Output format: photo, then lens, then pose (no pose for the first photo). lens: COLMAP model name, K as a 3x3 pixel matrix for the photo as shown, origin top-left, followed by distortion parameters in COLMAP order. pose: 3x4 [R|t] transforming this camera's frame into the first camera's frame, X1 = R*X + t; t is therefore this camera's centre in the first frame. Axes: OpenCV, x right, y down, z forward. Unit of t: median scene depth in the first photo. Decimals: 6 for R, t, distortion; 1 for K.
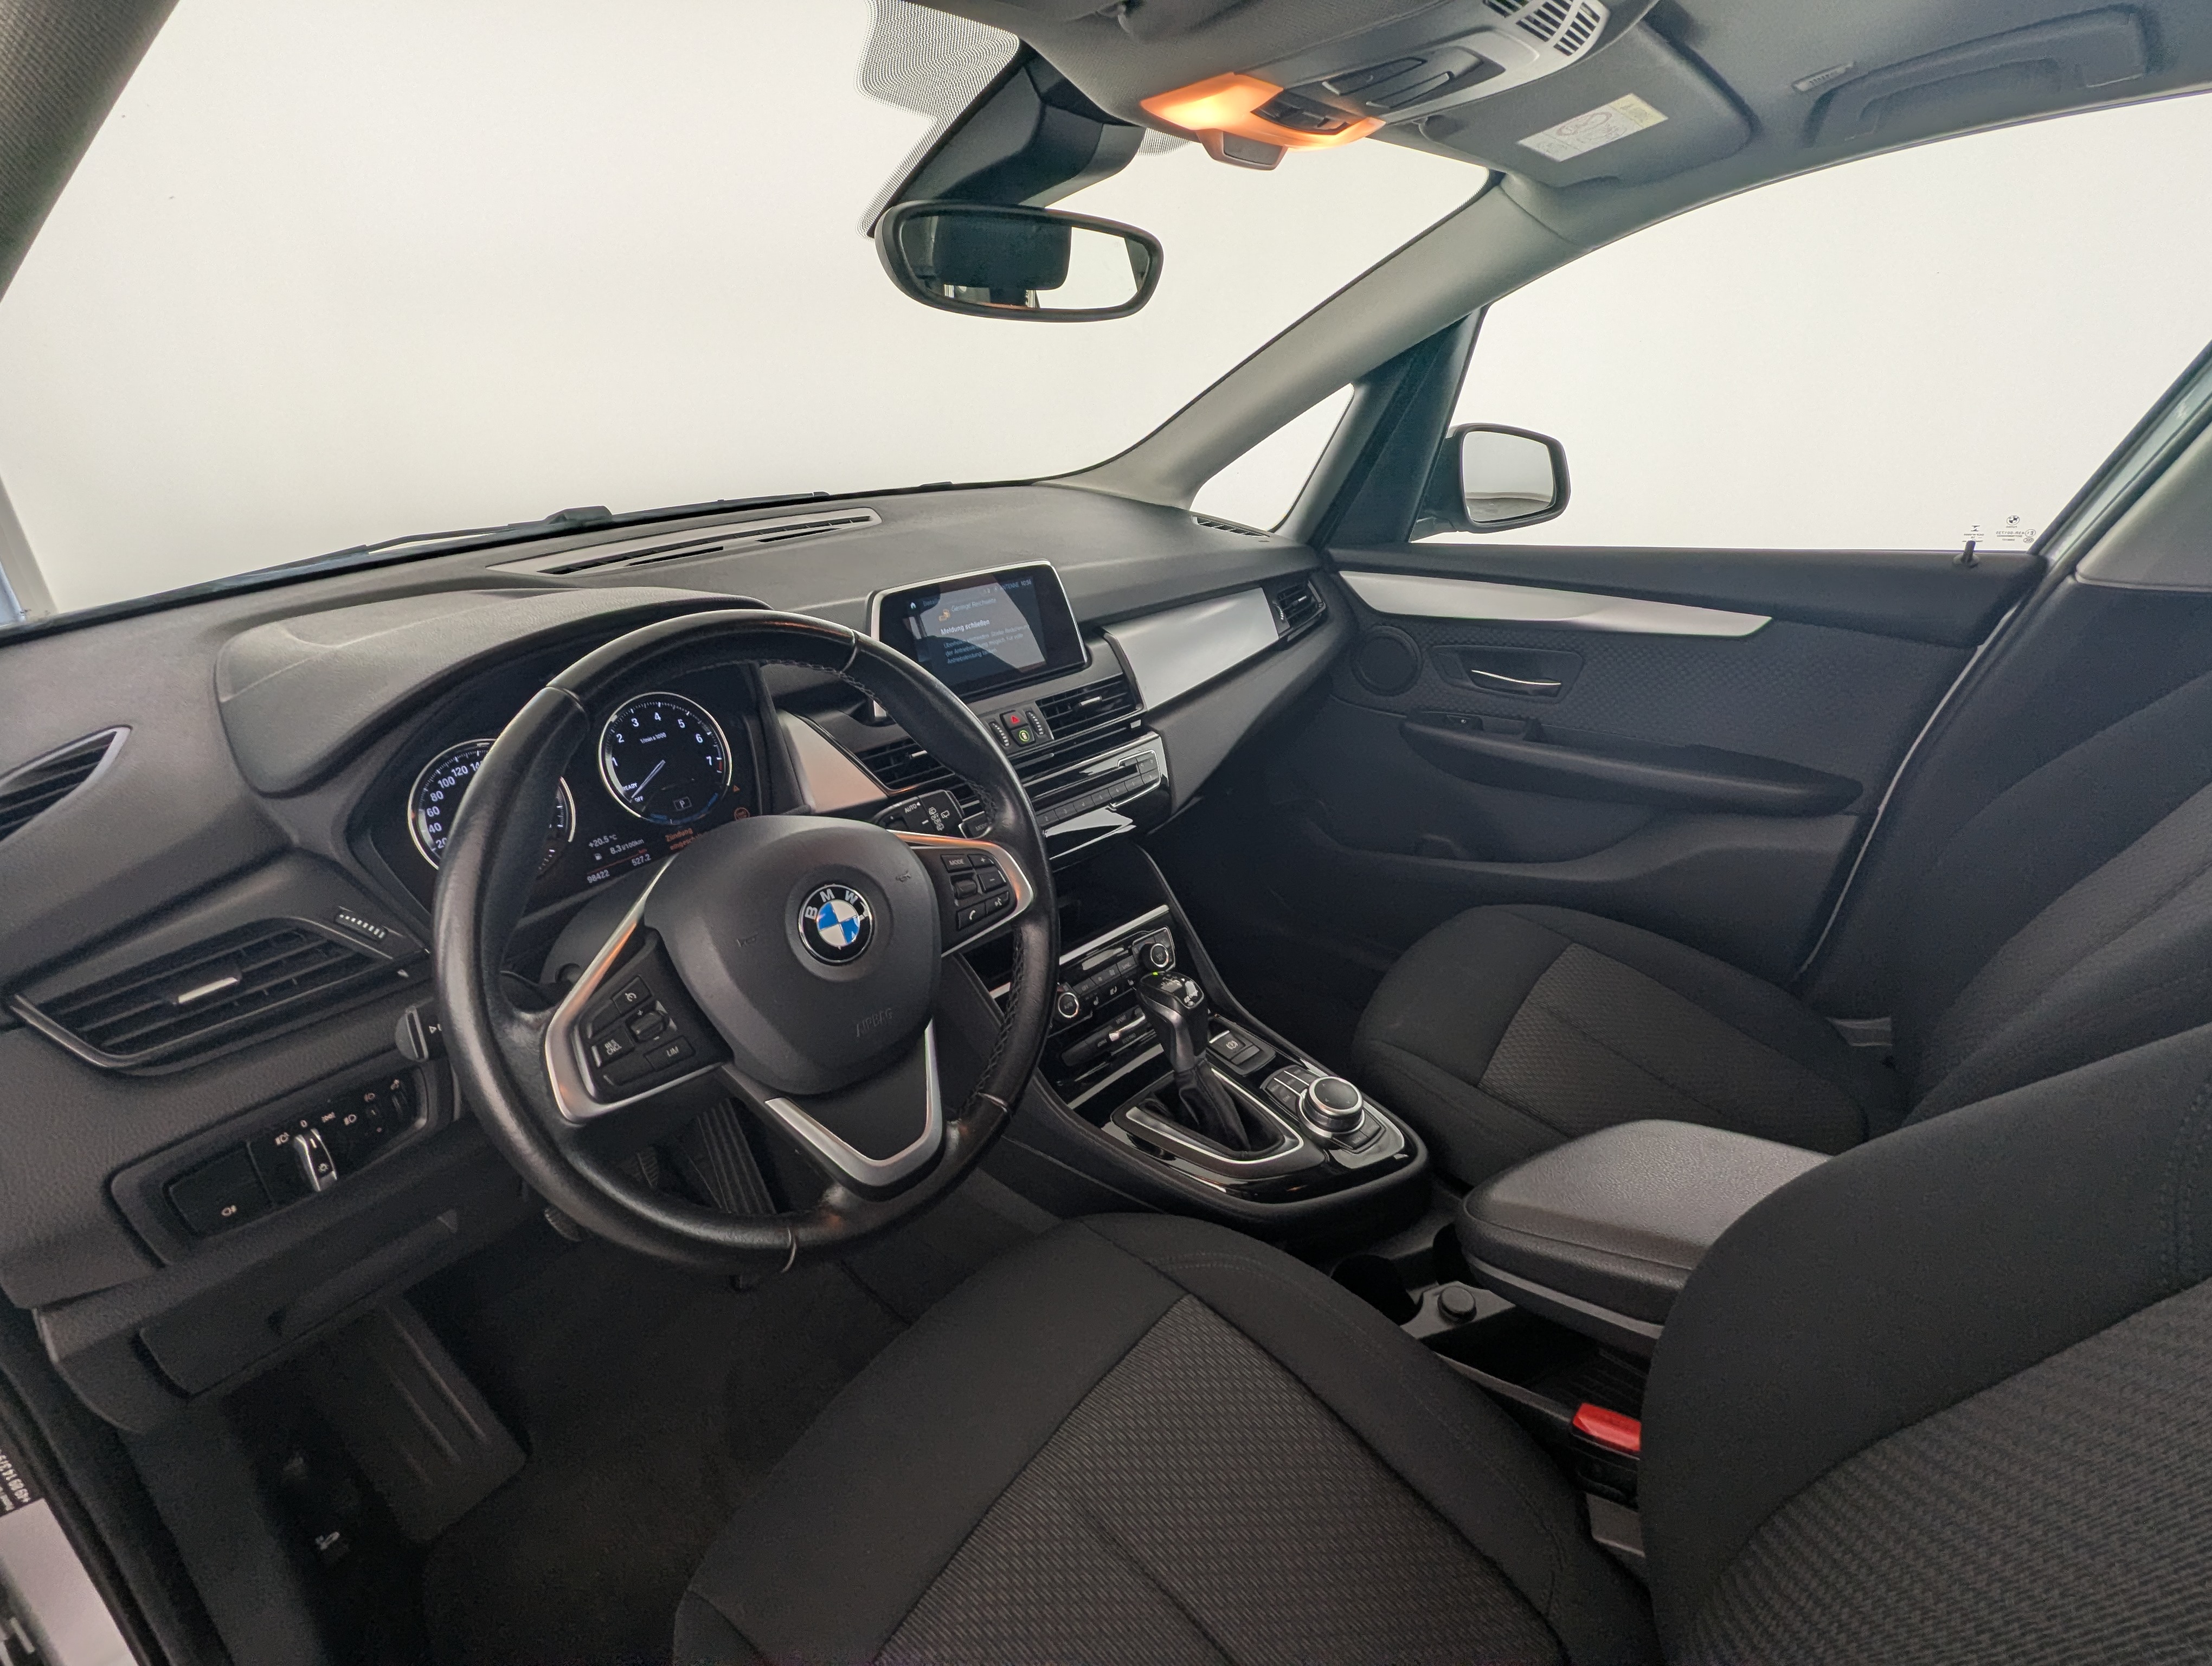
lens RADIAL K [[1033.2, 0, 1111.4], [0, 1033.2, 851.1], [0, 0, 1]] dist [-0.008646, 0.000025]
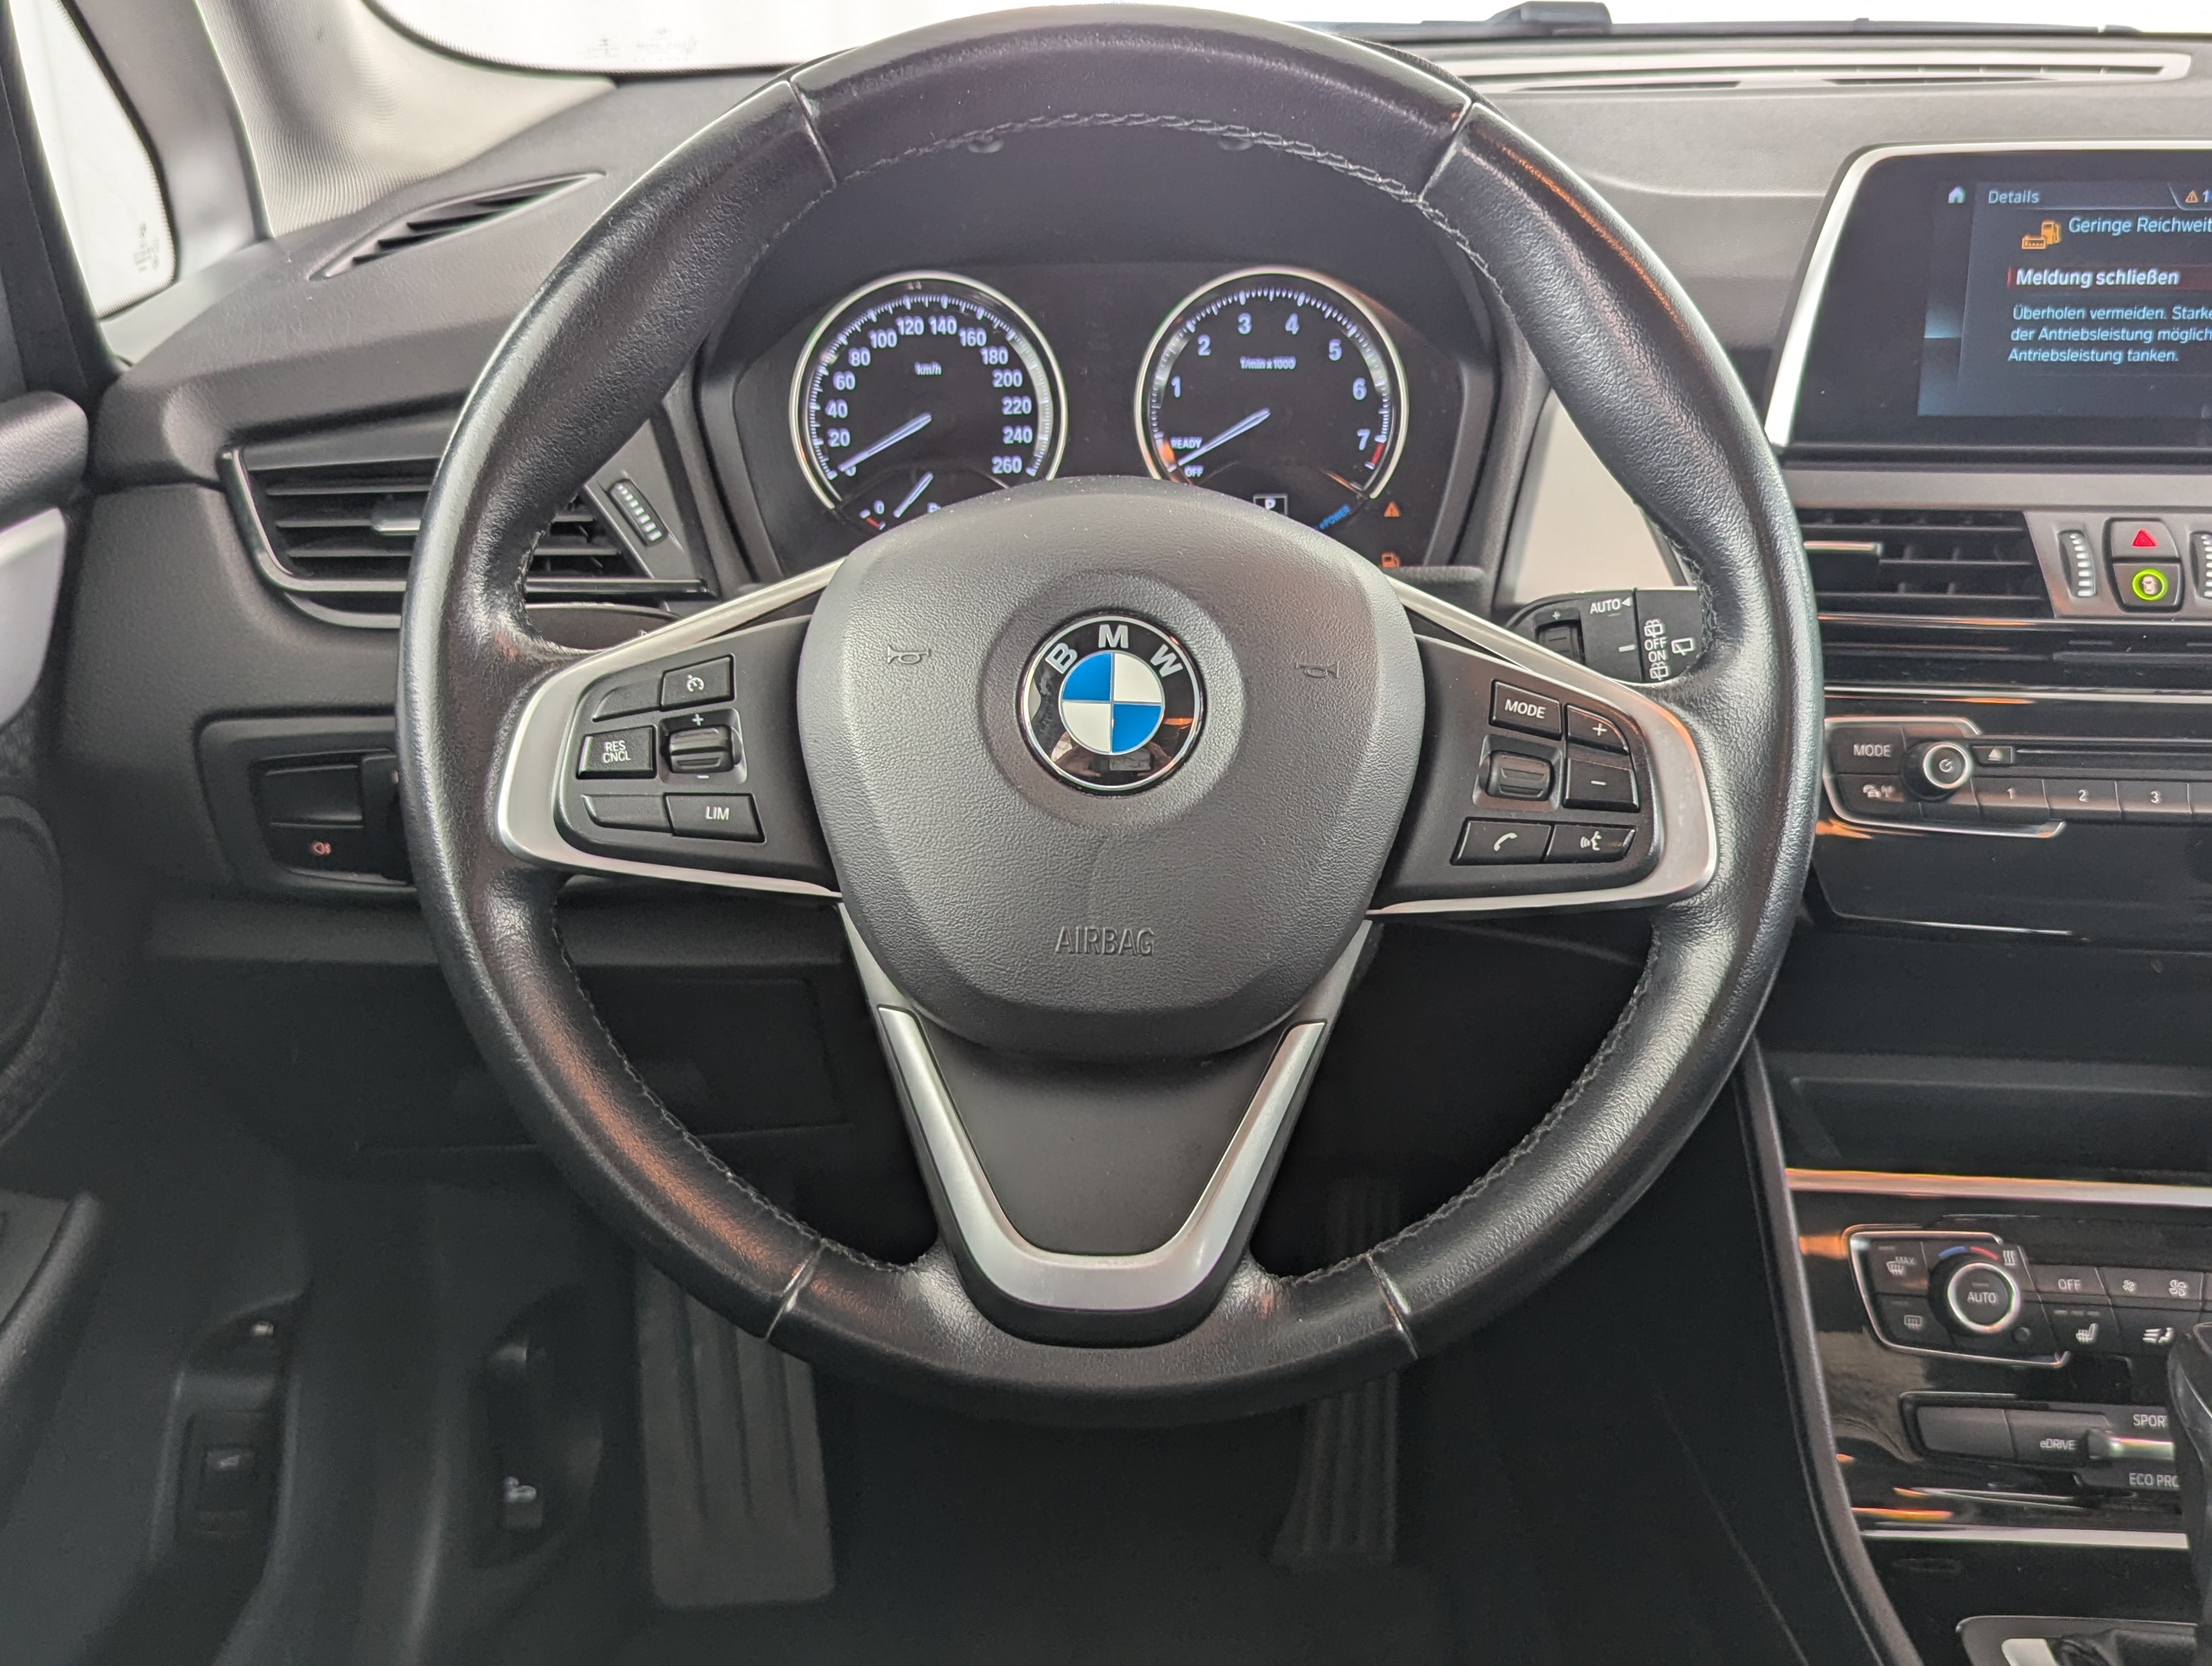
lens RADIAL K [[2092.5, 0, 1102.8], [0, 2092.5, 838.5], [0, 0, 1]] dist [0.010627, 0.000000]
pose [[0.644795, 0.312932, -0.697361, 0.265687], [-0.332398, 0.936365, 0.112839, 0.016641], [0.688296, 0.159043, 0.707781, 0.254678]]
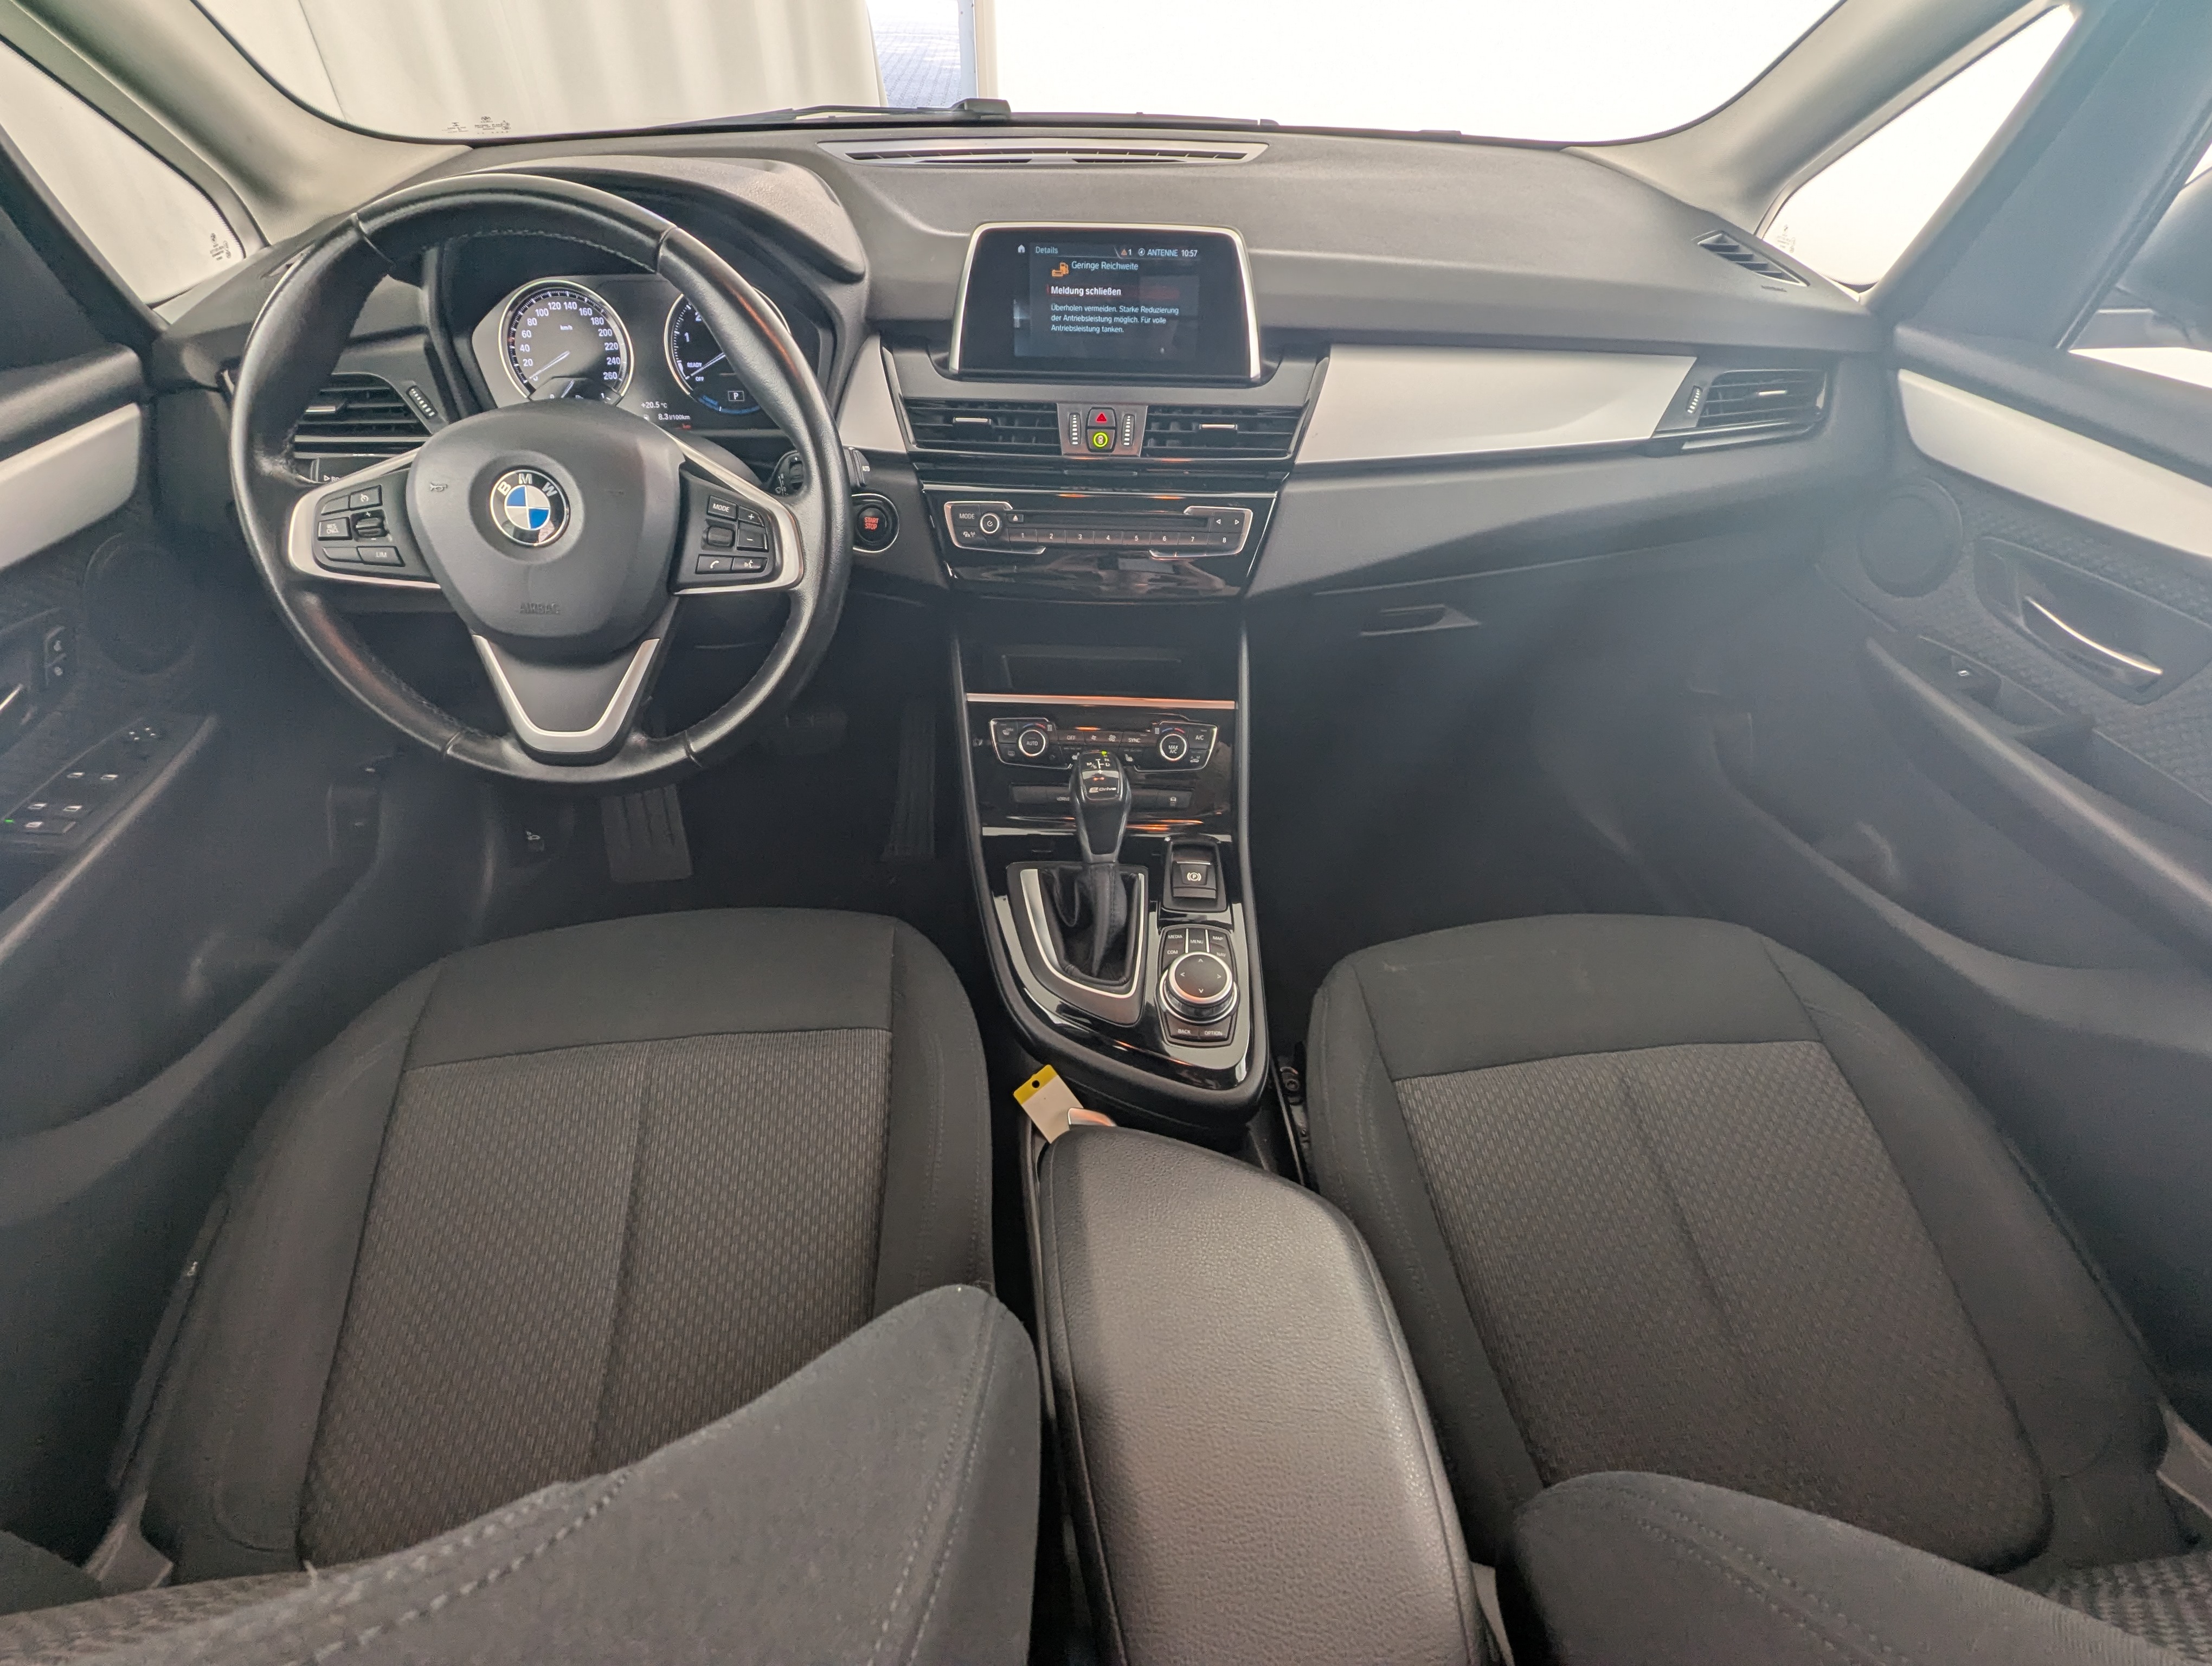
lens RADIAL K [[1033.2, 0, 1114.6], [0, 1033.2, 839.9], [0, 0, 1]] dist [-0.008646, 0.000025]
pose [[0.694267, 0.488454, -0.528588, 0.631160], [-0.337936, 0.869683, 0.359794, -0.156551], [0.635447, -0.071164, 0.768858, 0.371910]]
